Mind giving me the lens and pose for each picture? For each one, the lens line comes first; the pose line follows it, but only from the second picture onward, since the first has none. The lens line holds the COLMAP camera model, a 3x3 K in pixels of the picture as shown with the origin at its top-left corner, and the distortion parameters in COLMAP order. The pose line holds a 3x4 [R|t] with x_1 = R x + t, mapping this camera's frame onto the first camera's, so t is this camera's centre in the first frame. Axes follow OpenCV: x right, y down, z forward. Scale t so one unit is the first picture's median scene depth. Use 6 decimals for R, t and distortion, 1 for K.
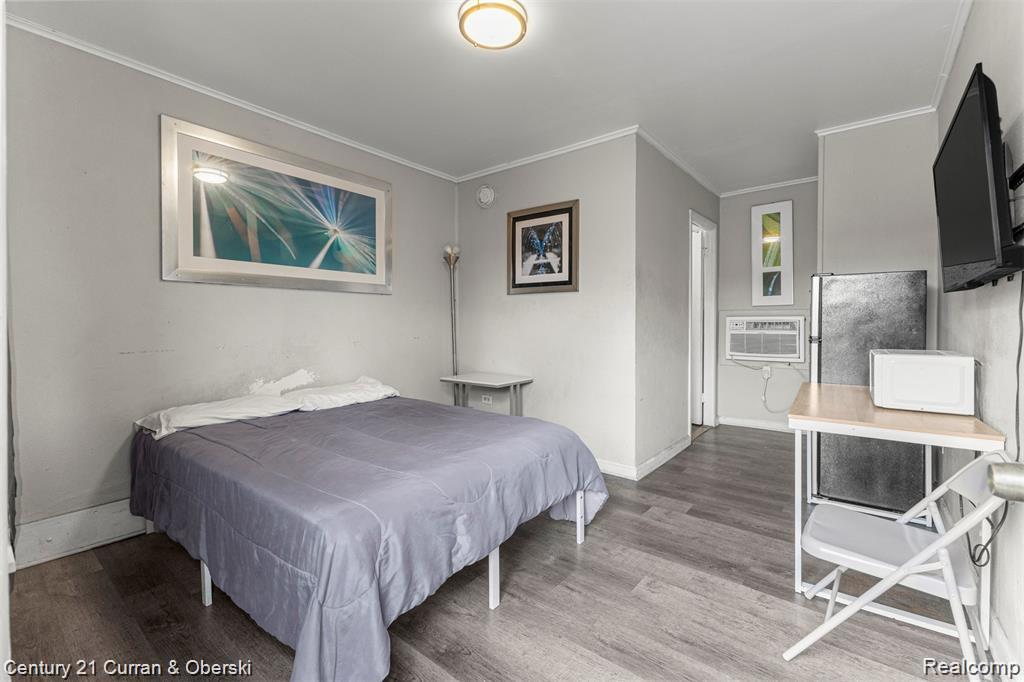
lens RADIAL K [[443.0, 0, 513.0], [0, 443.0, 335.0], [0, 0, 1]] dist [0.014595, -0.002125]
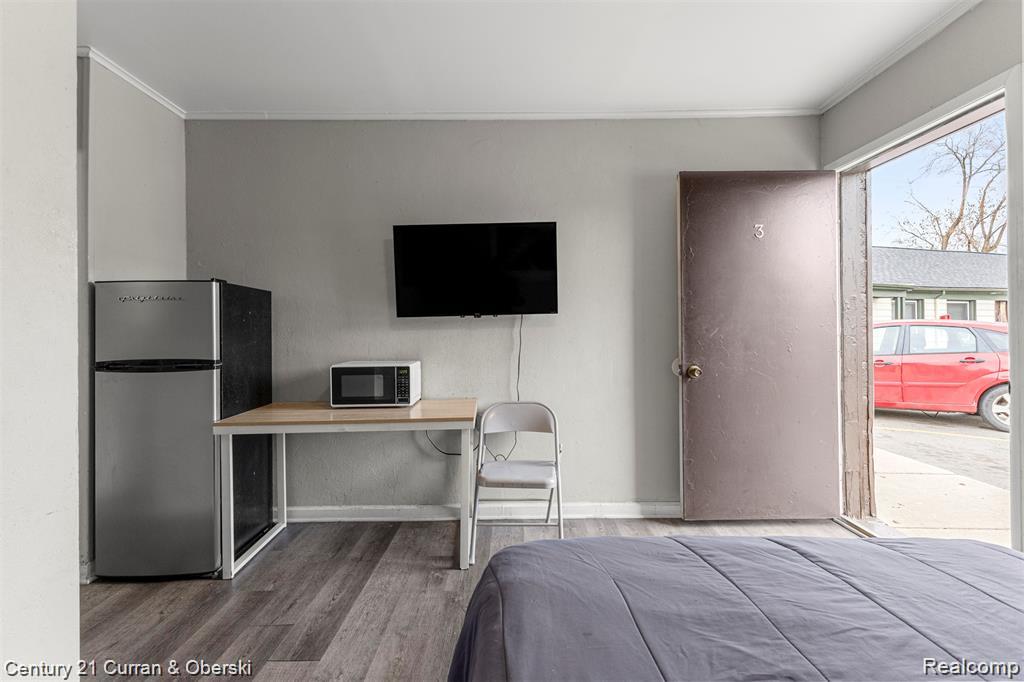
lens RADIAL K [[443.0, 0, 506.8], [0, 443.0, 333.0], [0, 0, 1]] dist [0.014595, -0.002125]
pose [[-0.641070, -0.003817, 0.767473, -0.271764], [0.010249, 0.999856, 0.013533, -0.064180], [-0.767414, 0.016541, -0.640939, 1.252655]]
